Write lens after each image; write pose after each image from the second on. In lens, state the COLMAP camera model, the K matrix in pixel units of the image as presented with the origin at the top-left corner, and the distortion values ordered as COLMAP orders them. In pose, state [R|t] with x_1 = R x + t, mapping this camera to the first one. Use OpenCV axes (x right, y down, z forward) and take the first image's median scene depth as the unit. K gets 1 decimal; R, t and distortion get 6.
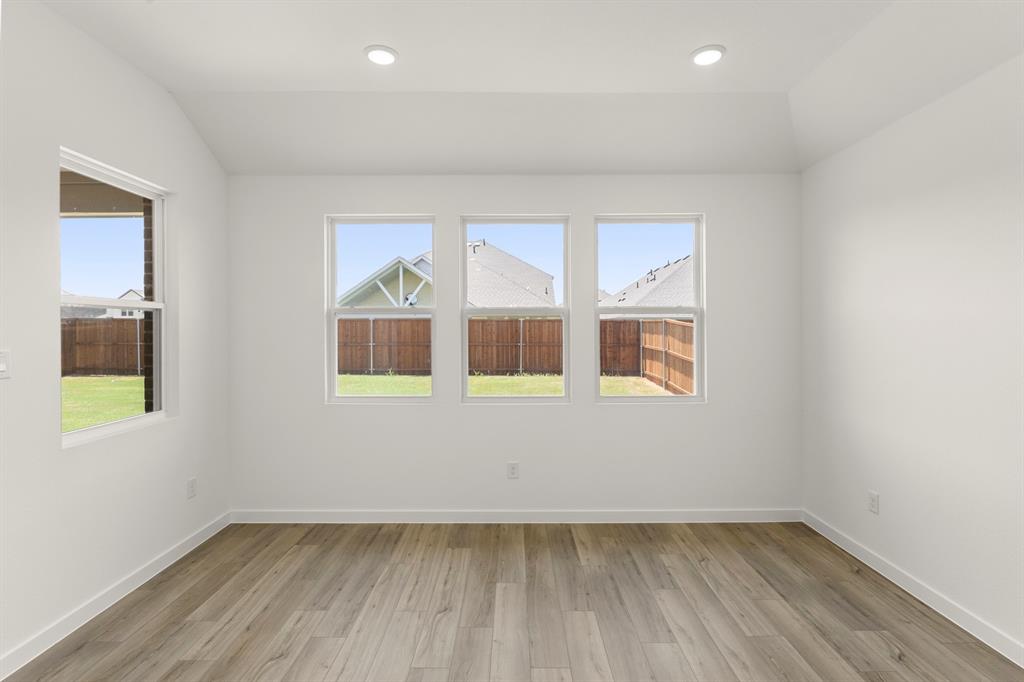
lens RADIAL K [[498.7, 0, 496.7], [0, 498.7, 322.8], [0, 0, 1]] dist [-0.000731, -0.000433]
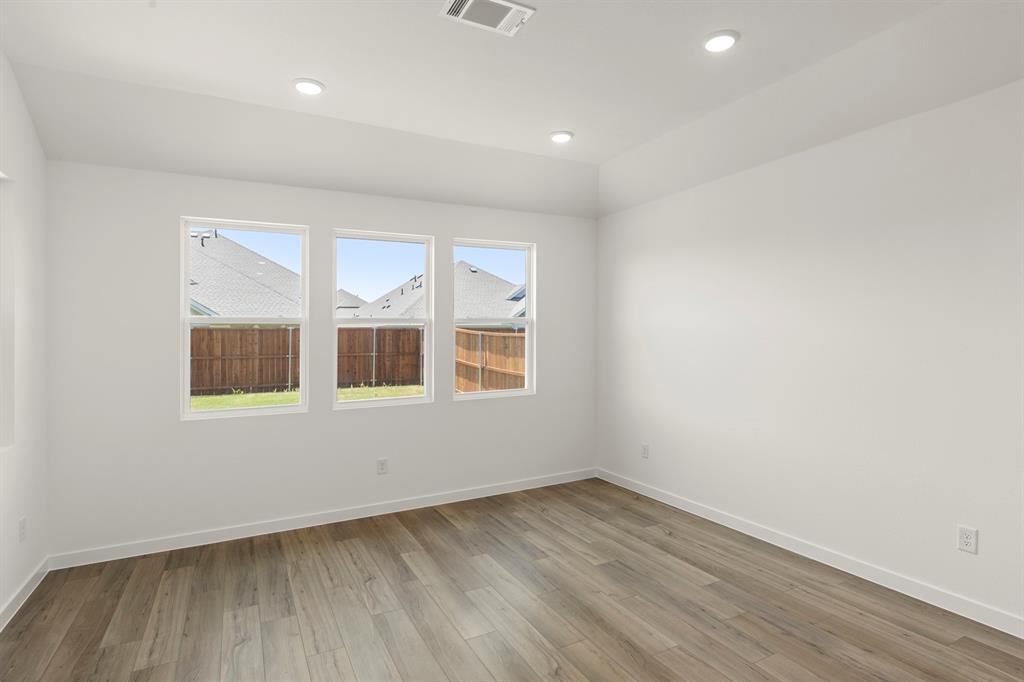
lens RADIAL K [[546.9, 0, 512.0], [0, 546.9, 341.0], [0, 0, 1]] dist [-0.000697, -0.000580]
pose [[0.878343, -0.015579, 0.477777, -0.323747], [0.007095, 0.999784, 0.019557, -0.000199], [-0.477979, -0.013788, 0.878263, -0.209945]]
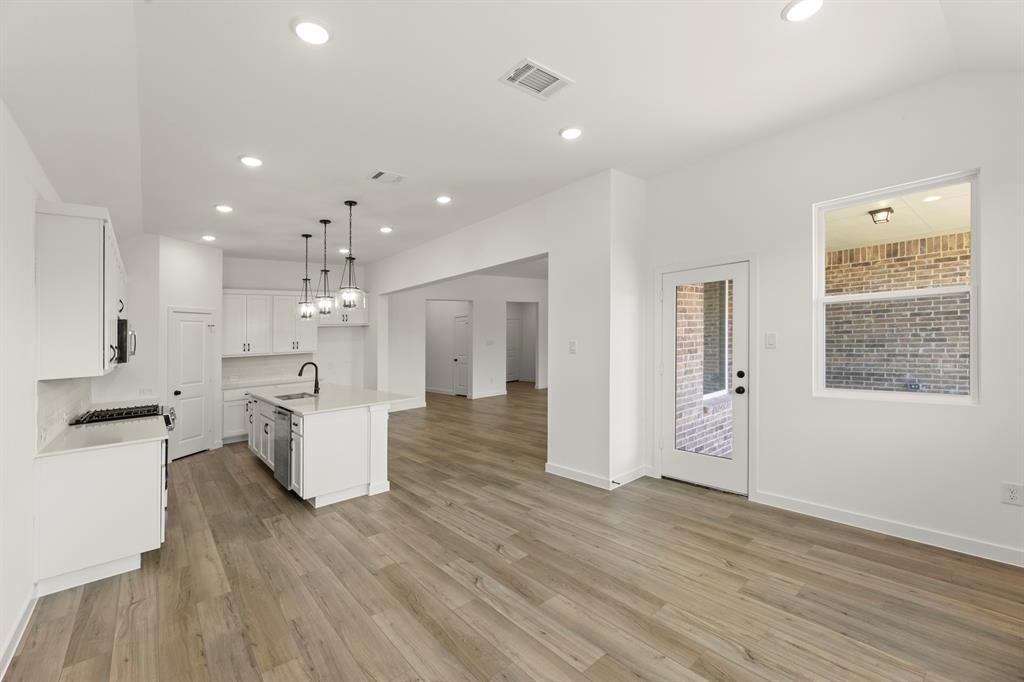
lens RADIAL K [[434.6, 0, 515.9], [0, 434.6, 352.2], [0, 0, 1]] dist [-0.001799, -0.000184]
pose [[-0.740436, 0.059664, -0.669474, 0.501414], [0.058359, 0.997997, 0.024397, 0.023884], [0.669589, -0.021006, -0.742435, 1.008867]]
